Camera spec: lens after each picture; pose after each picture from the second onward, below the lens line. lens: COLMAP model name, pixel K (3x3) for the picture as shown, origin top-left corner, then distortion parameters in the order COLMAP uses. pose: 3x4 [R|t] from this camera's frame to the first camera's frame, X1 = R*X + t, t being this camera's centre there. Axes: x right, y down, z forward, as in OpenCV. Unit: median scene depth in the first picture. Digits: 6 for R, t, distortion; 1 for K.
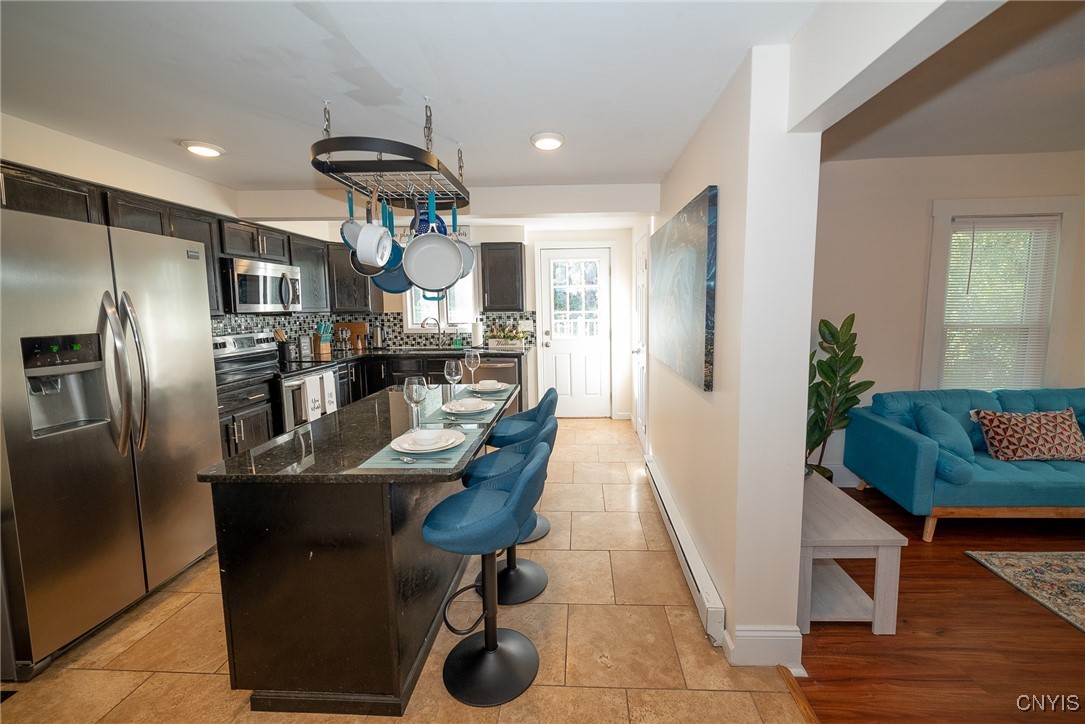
lens RADIAL K [[446.6, 0, 542.5], [0, 446.6, 362.0], [0, 0, 1]] dist [-0.000008, 0.000005]
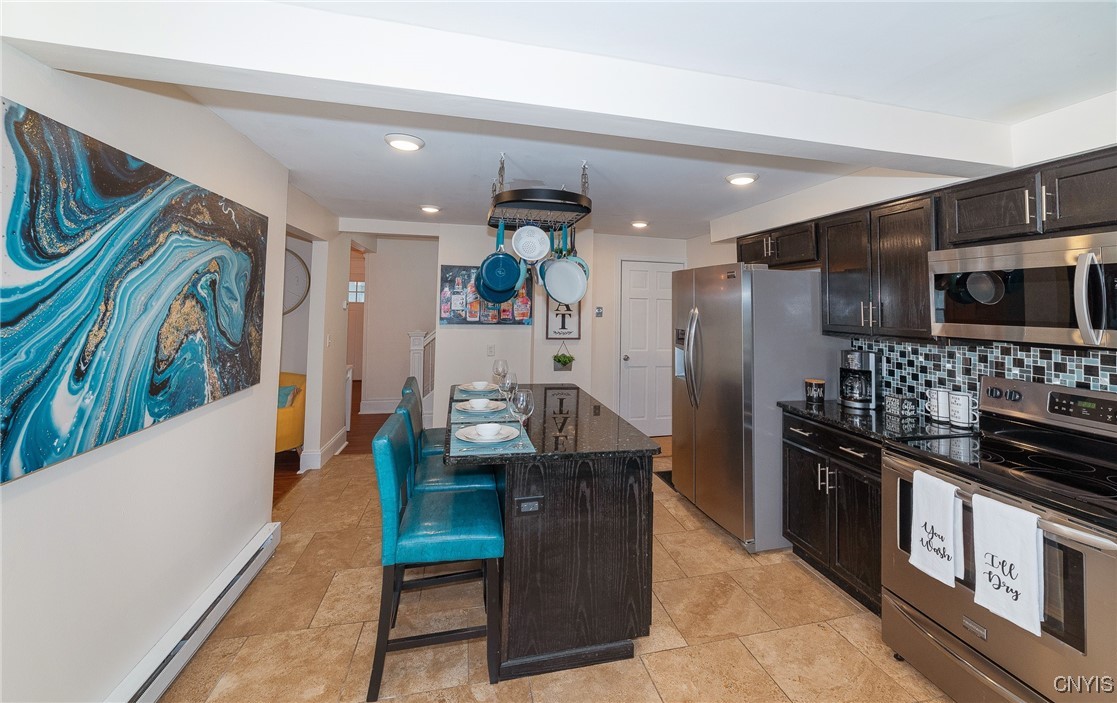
lens RADIAL K [[443.1, 0, 558.5], [0, 443.1, 351.5], [0, 0, 1]] dist [0.000089, 0.000002]
pose [[-0.957530, 0.019311, -0.287686, -0.058786], [-0.051191, 0.970518, 0.235529, -0.272789], [0.283752, 0.240253, -0.928312, 2.043762]]
